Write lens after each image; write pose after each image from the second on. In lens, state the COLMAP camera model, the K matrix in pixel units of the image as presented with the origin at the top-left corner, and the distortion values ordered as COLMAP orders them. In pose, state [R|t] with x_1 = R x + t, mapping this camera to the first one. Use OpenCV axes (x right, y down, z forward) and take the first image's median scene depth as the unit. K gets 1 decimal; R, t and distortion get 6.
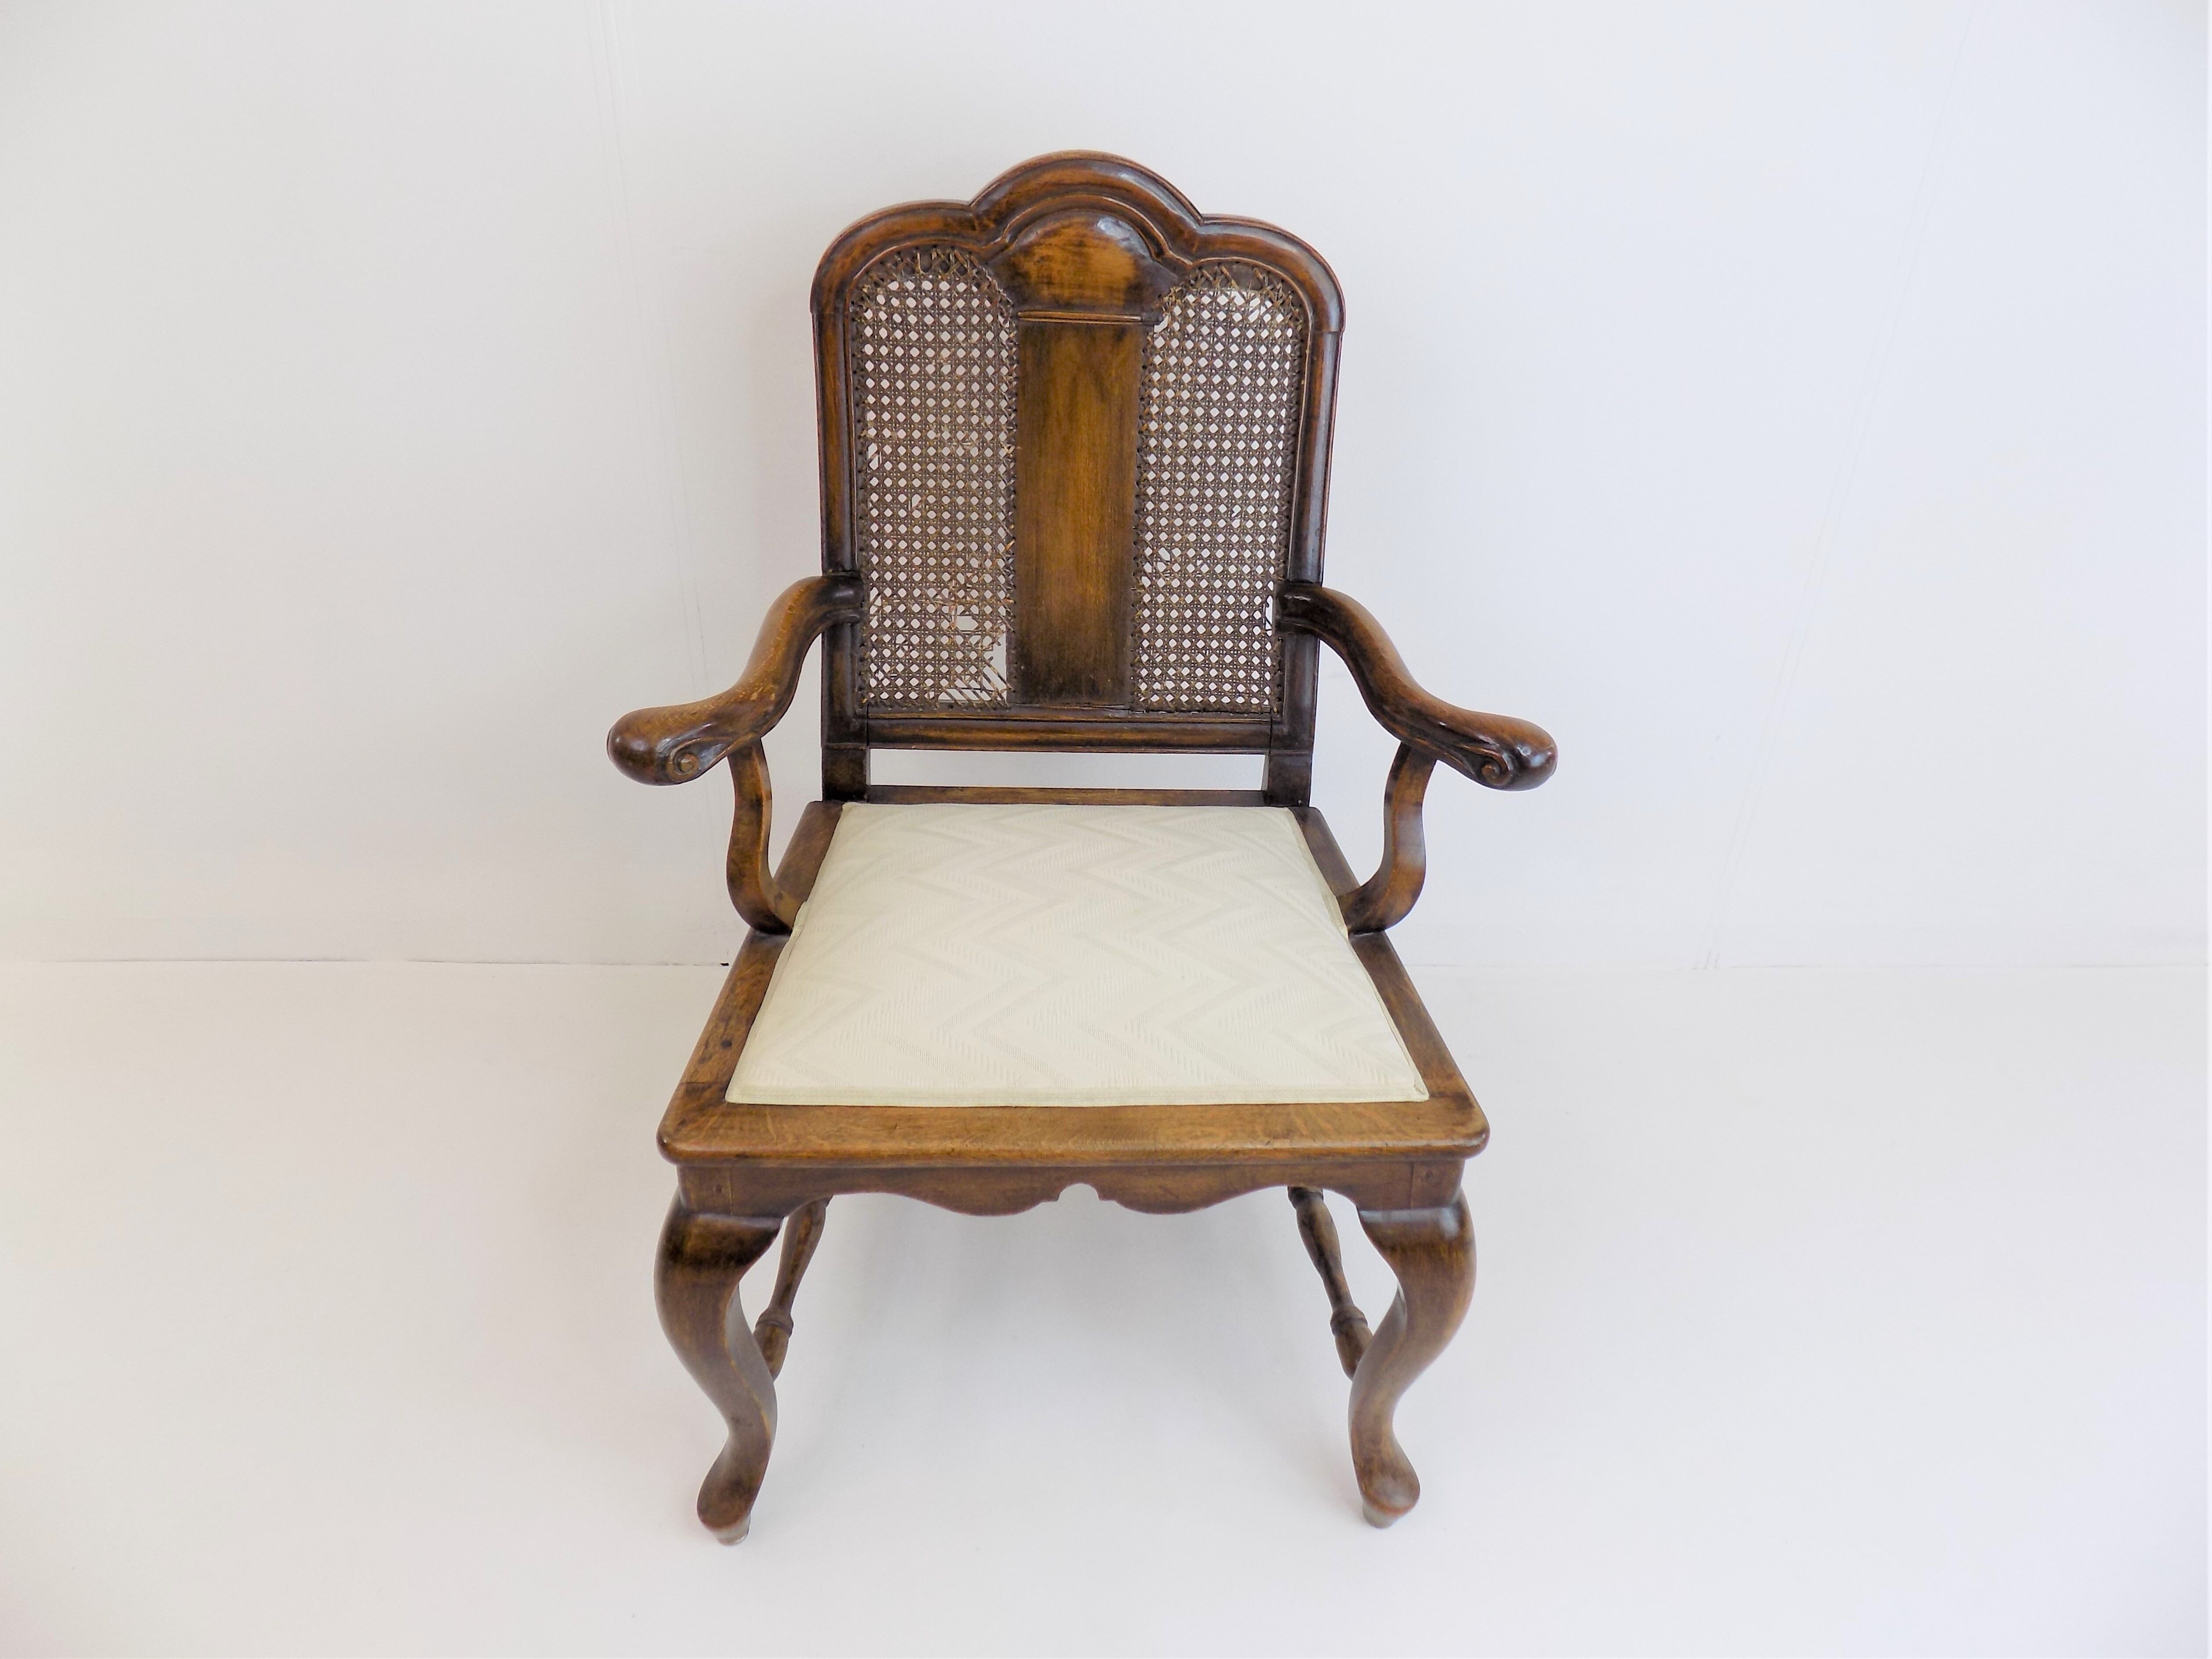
lens RADIAL K [[1506.8, 0, 1112.3], [0, 1506.8, 827.4], [0, 0, 1]] dist [-0.090427, 0.095978]
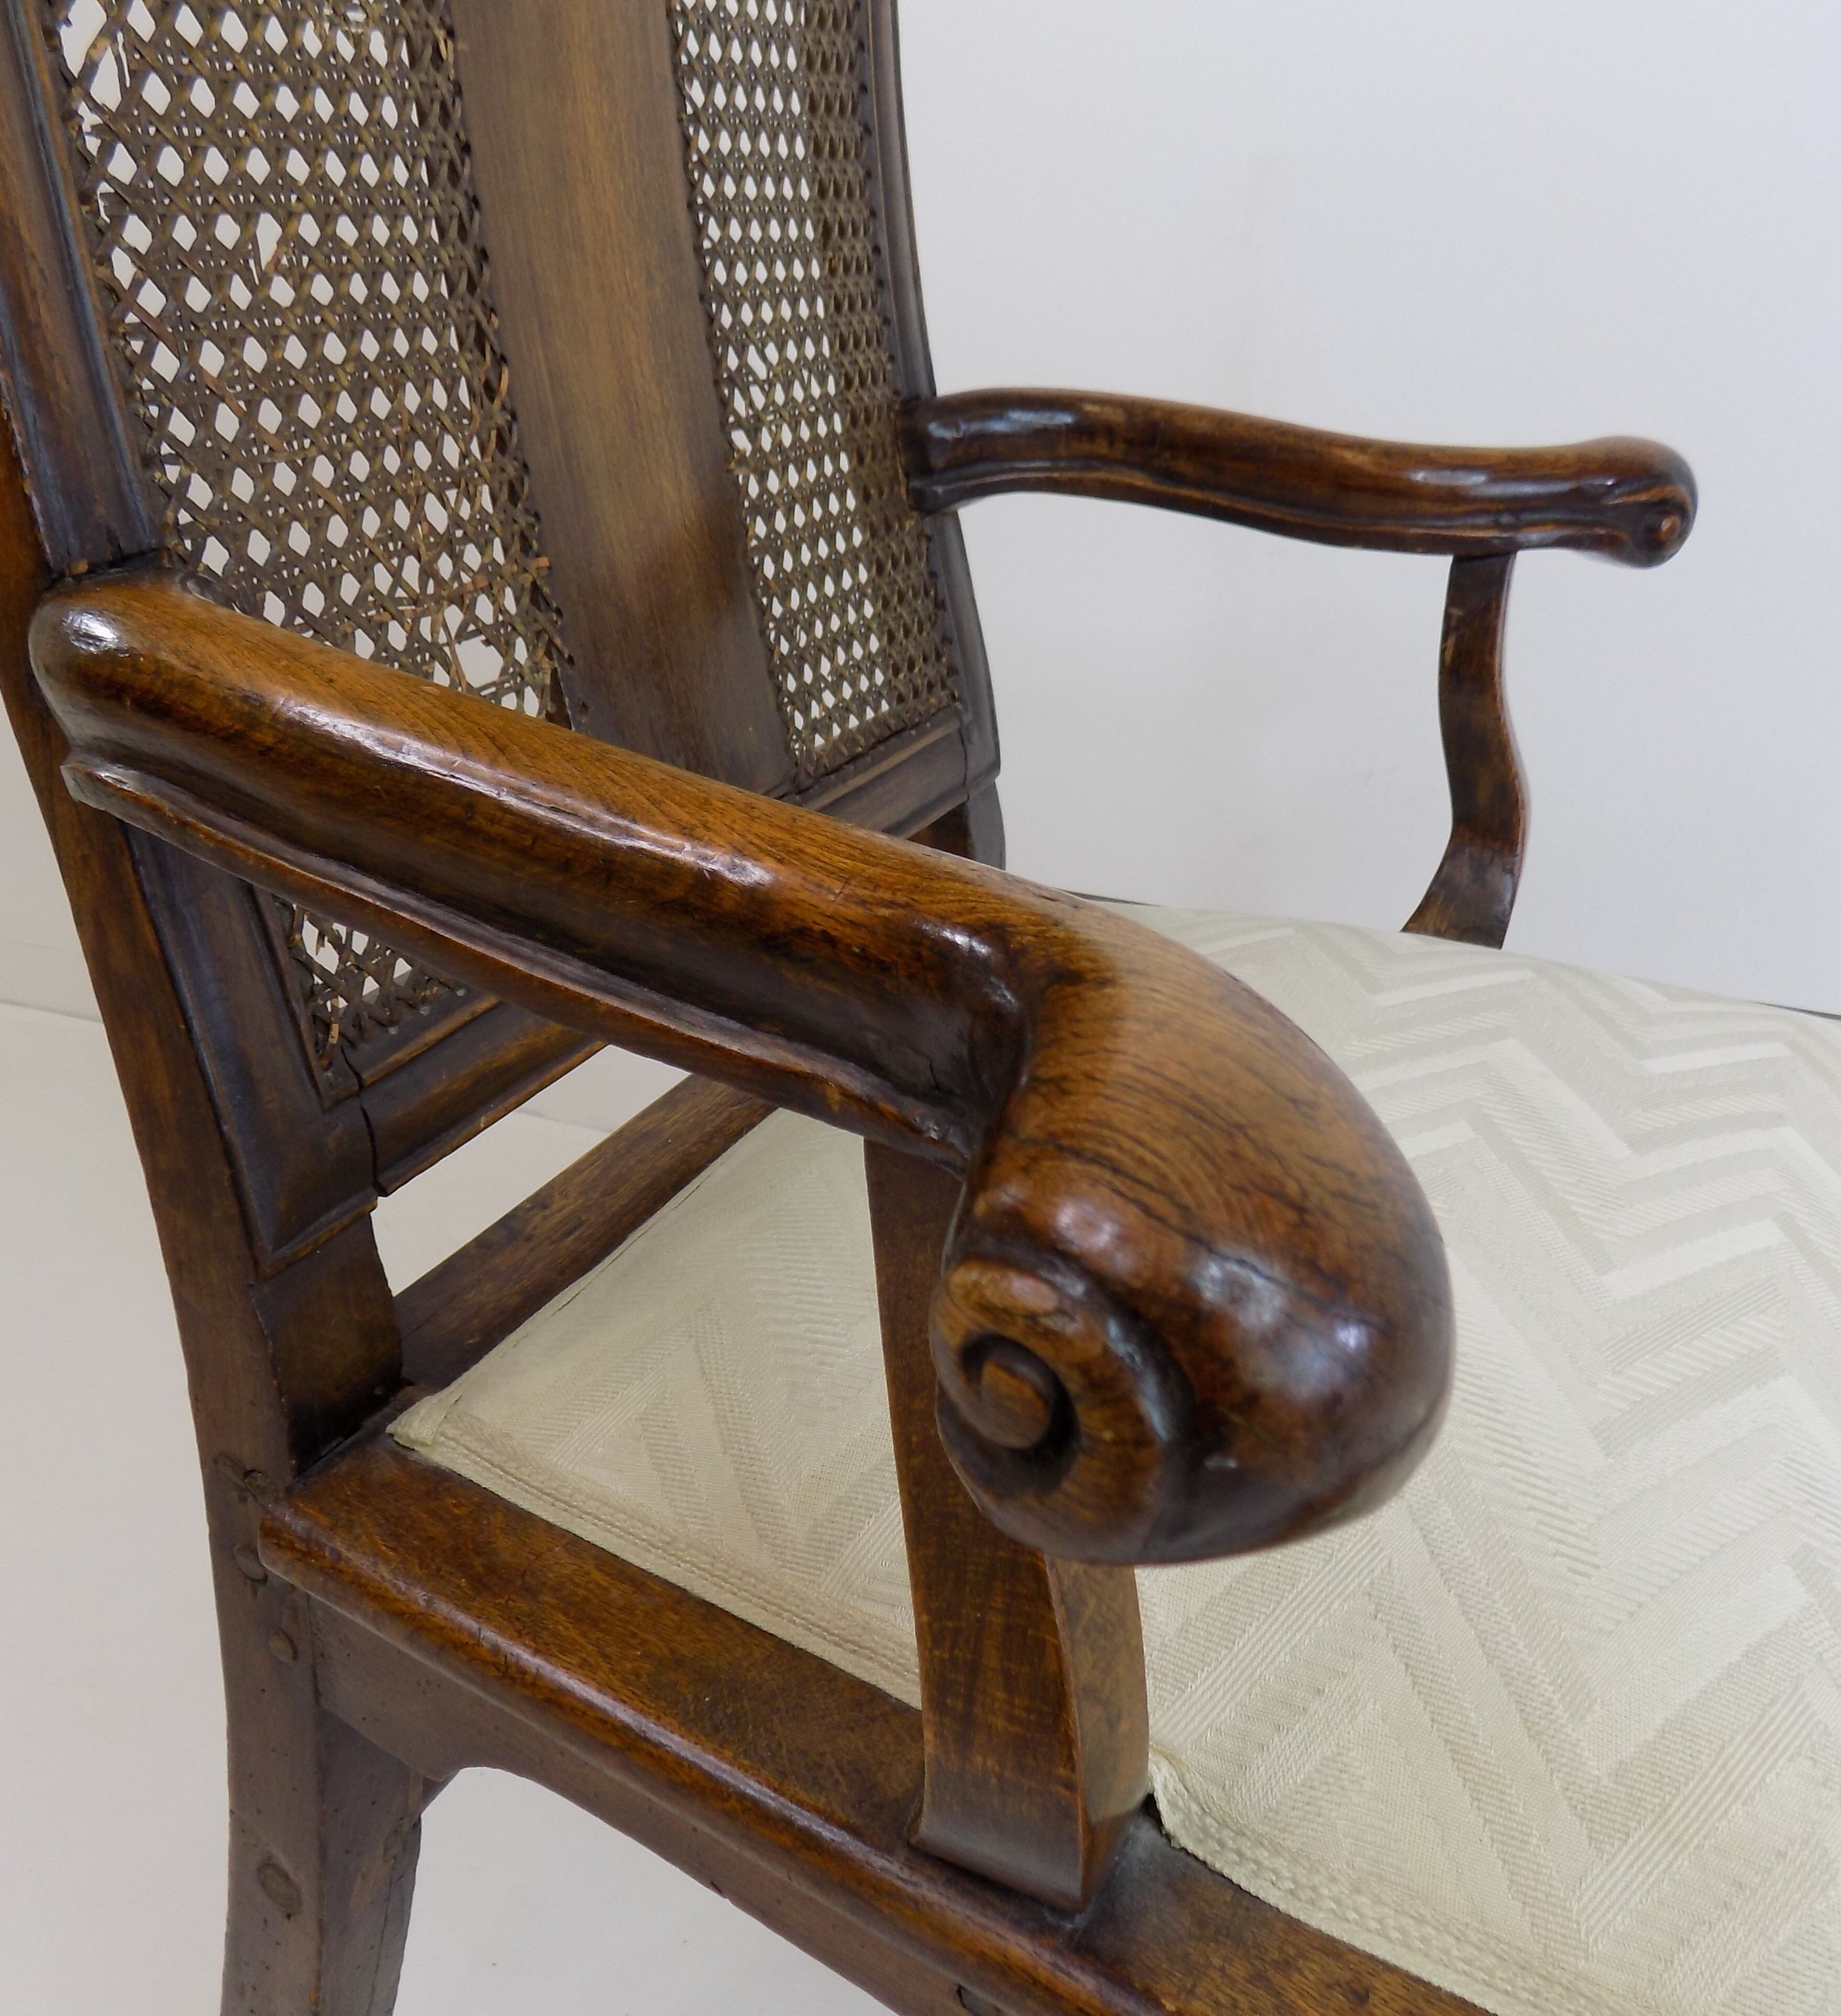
lens RADIAL K [[1807.4, 0, 889.6], [0, 1807.4, 1007.2], [0, 0, 1]] dist [-0.078038, 0.084172]
pose [[0.473656, -0.392699, 0.788313, -0.378863], [0.445658, 0.878903, 0.170054, -0.101880], [-0.759631, 0.270771, 0.591307, 0.760849]]
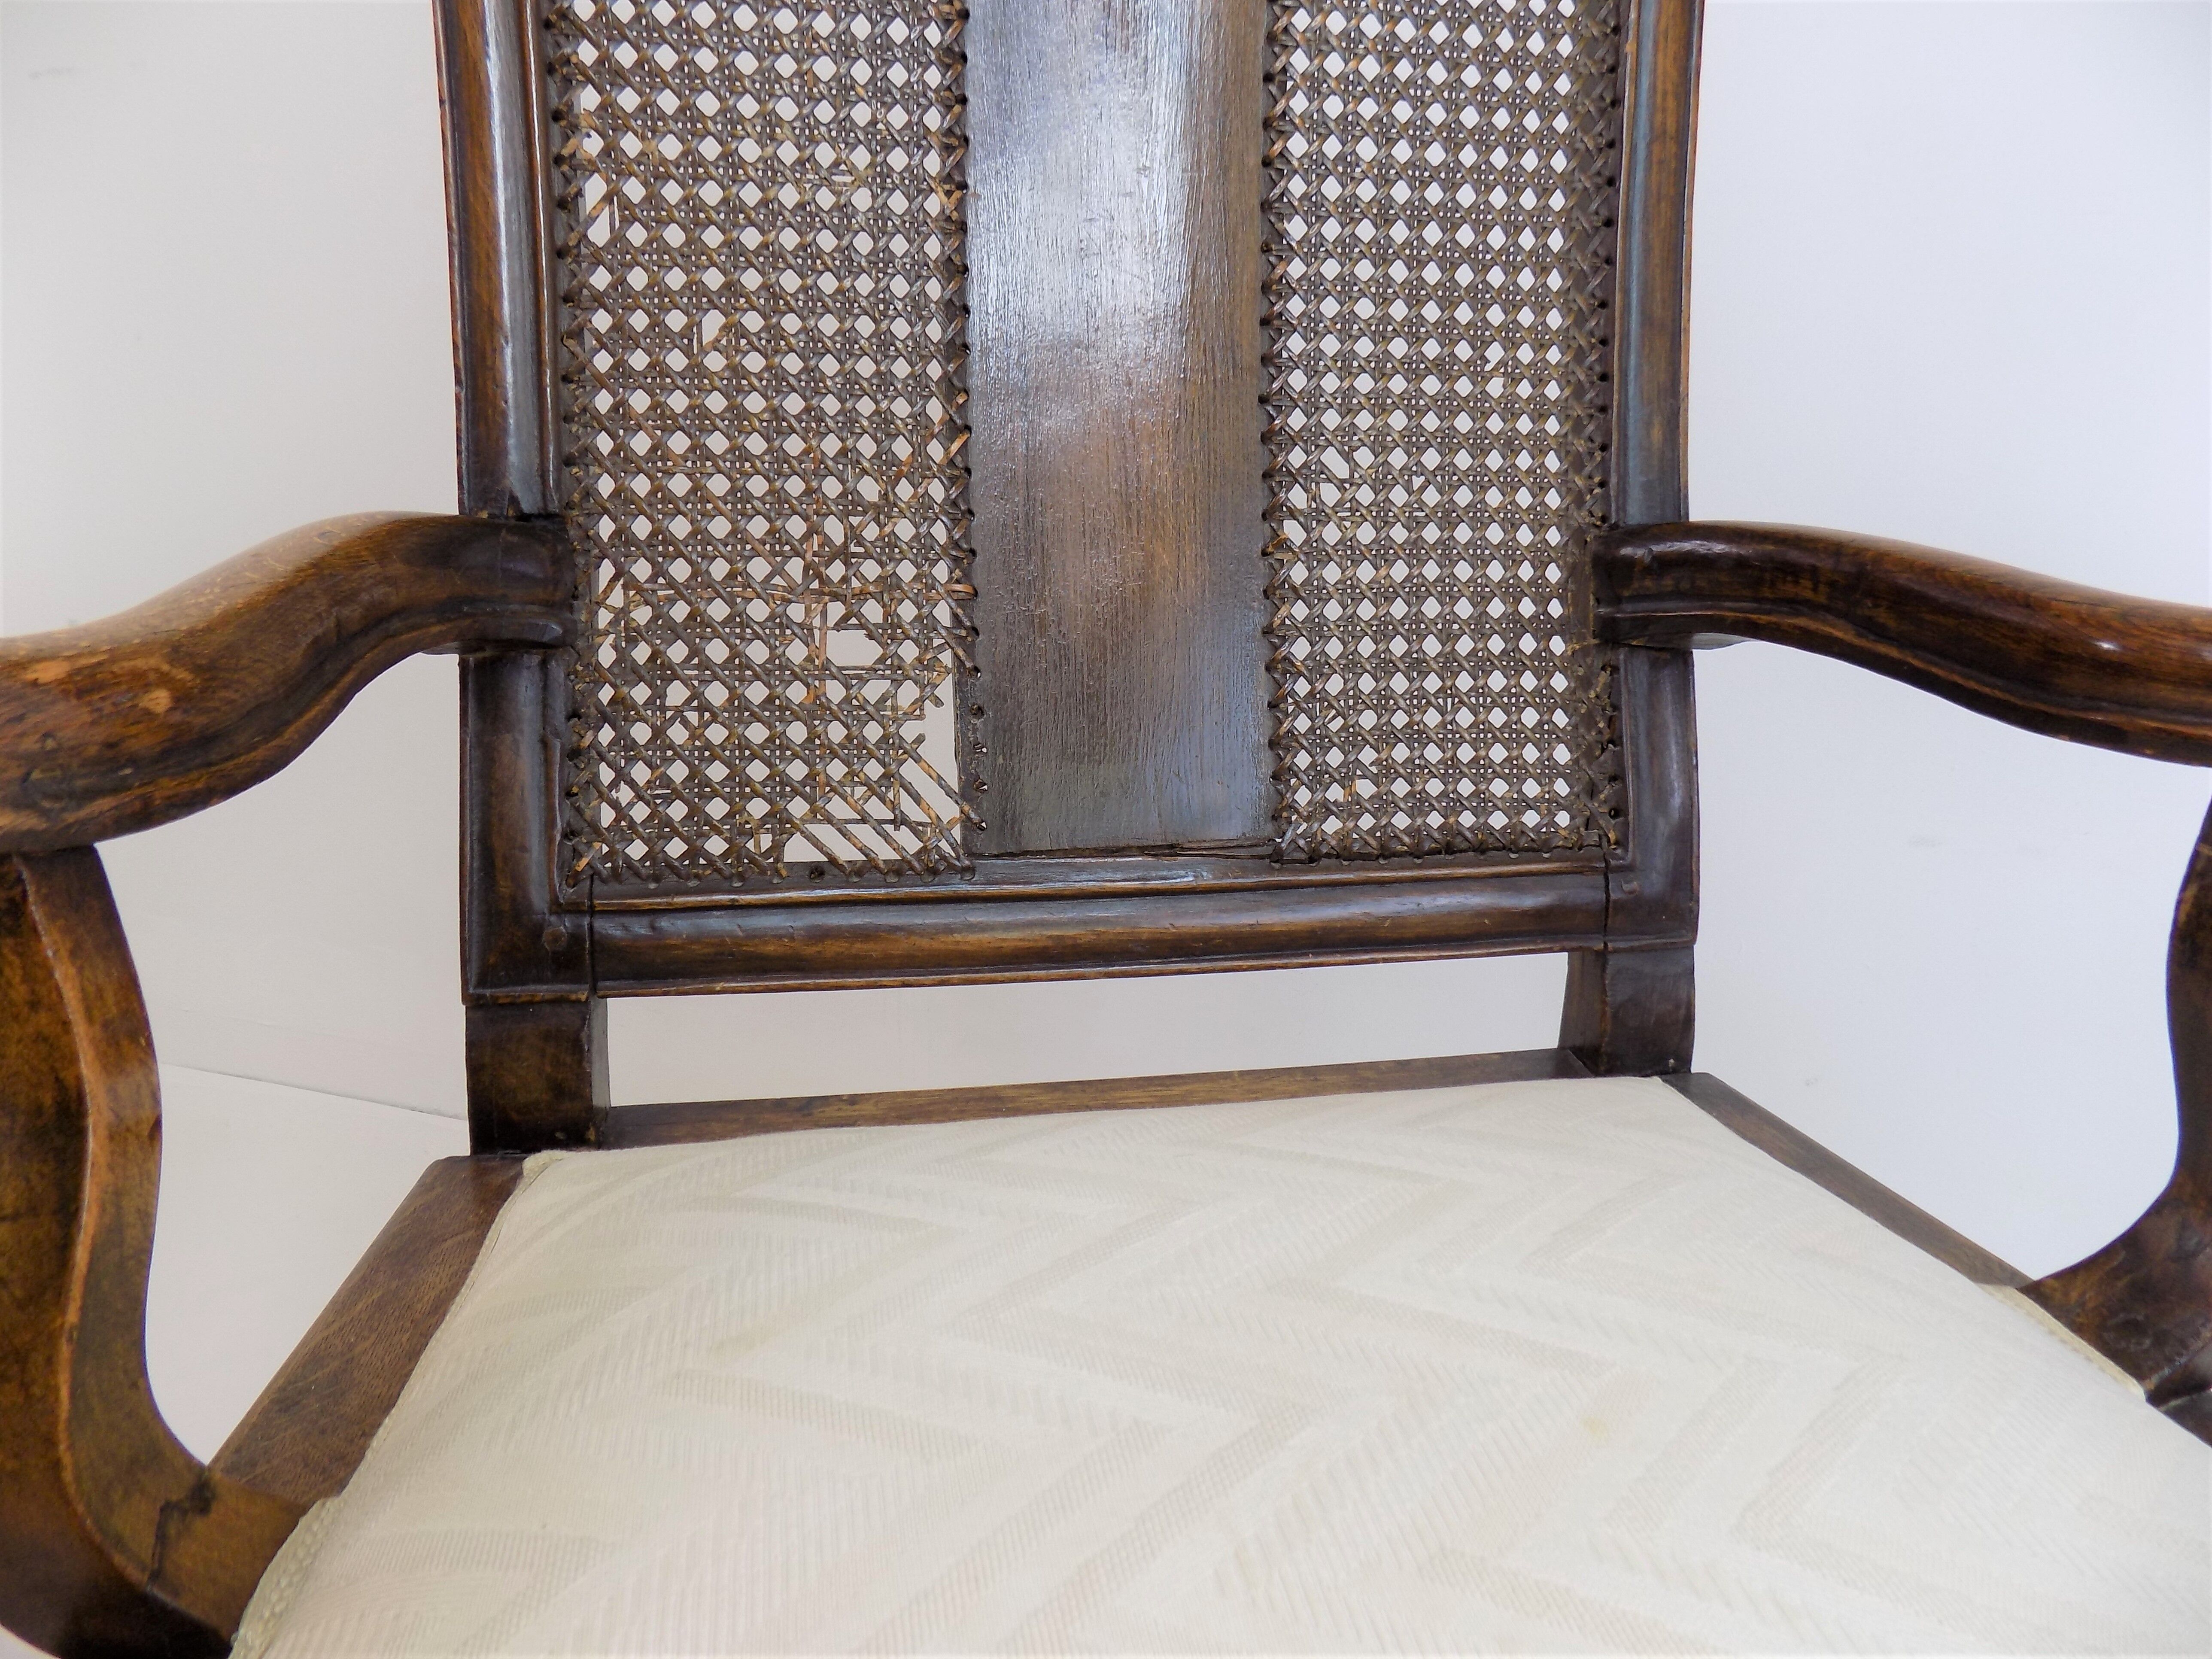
lens RADIAL K [[1486.1, 0, 1113.9], [0, 1486.1, 823.1], [0, 0, 1]] dist [-0.082077, 0.088171]
pose [[0.989936, -0.057332, 0.129380, -0.084436], [0.090100, 0.960352, -0.263831, 0.013352], [-0.109124, 0.272833, 0.955853, 0.658180]]
